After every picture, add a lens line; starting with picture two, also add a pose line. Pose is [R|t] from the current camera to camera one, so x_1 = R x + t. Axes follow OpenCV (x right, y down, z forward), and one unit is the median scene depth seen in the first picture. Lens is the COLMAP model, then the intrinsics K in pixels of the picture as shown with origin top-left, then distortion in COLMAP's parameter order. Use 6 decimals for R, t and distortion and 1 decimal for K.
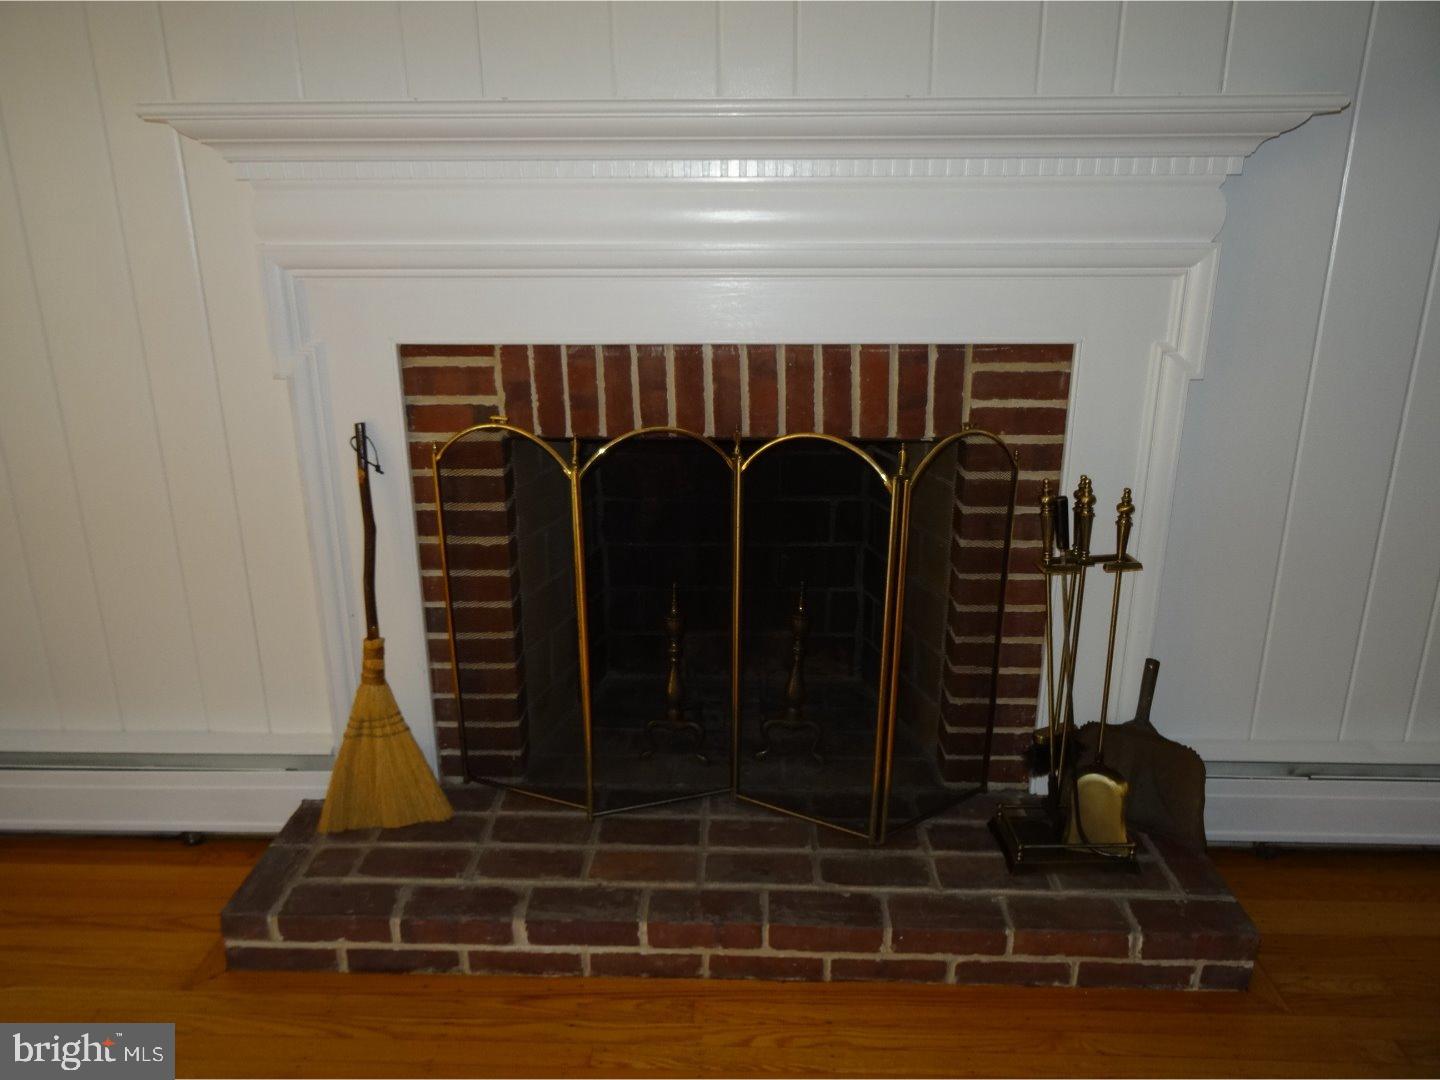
lens RADIAL K [[1033.5, 0, 713.7], [0, 1033.5, 533.1], [0, 0, 1]] dist [0.000242, 0.006602]
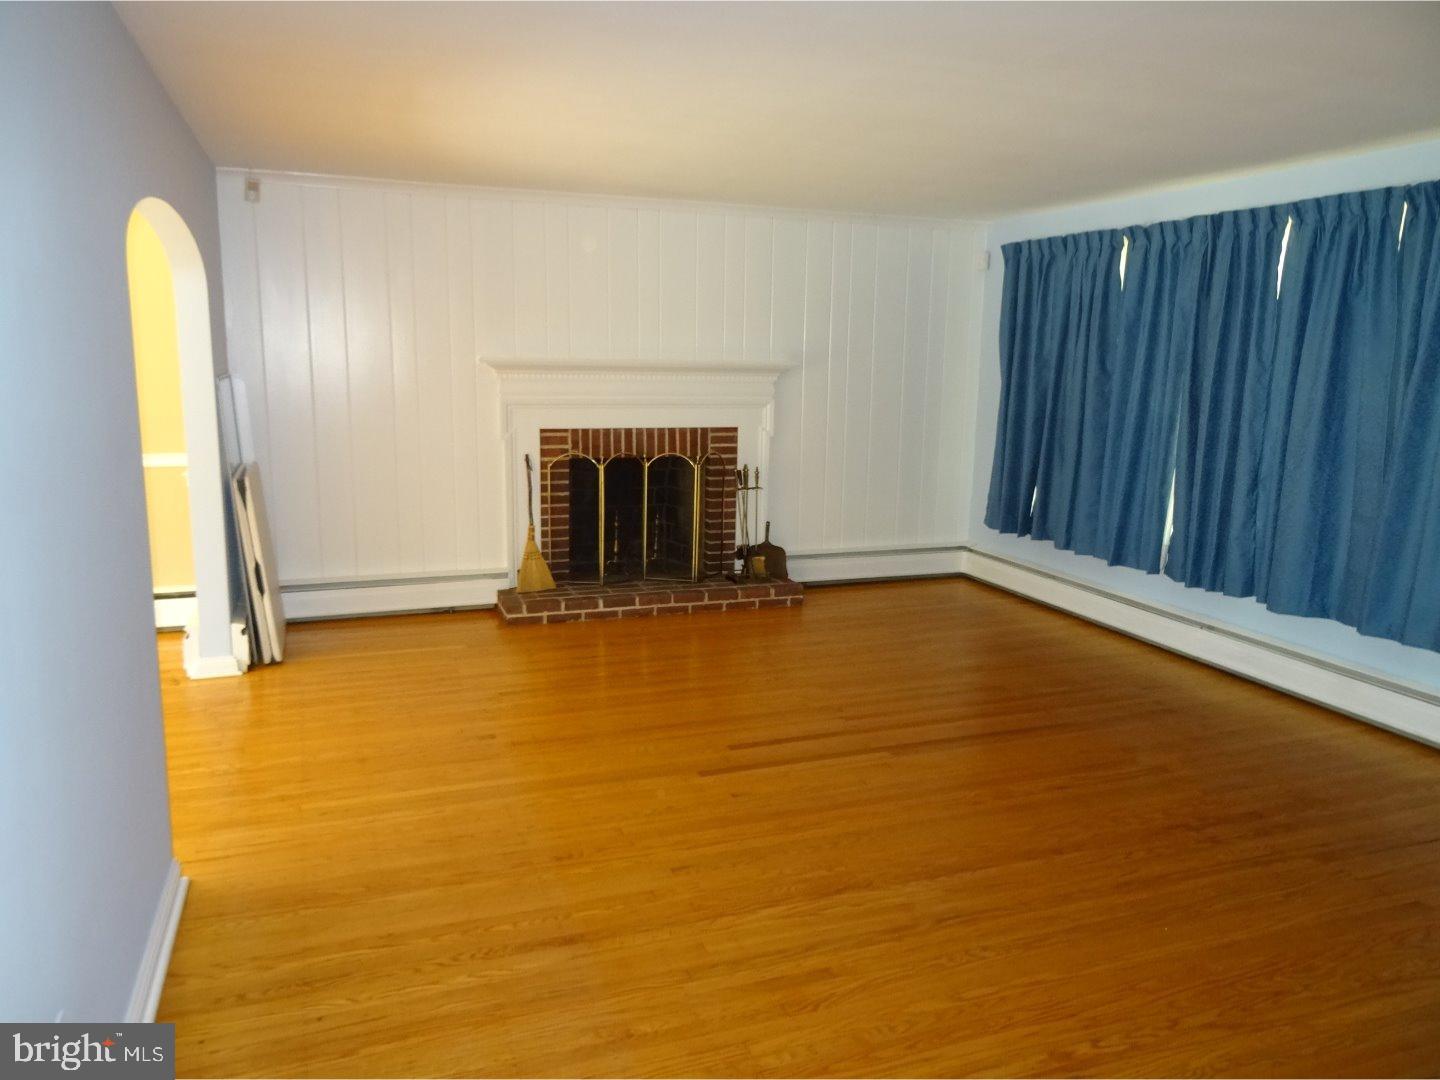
lens RADIAL K [[1033.5, 0, 713.7], [0, 1033.5, 533.1], [0, 0, 1]] dist [0.000242, 0.006602]
pose [[0.926082, -0.045709, 0.374543, -0.999749], [0.093099, 0.989626, -0.109420, 0.518982], [-0.365656, 0.136201, 0.920731, -2.022472]]
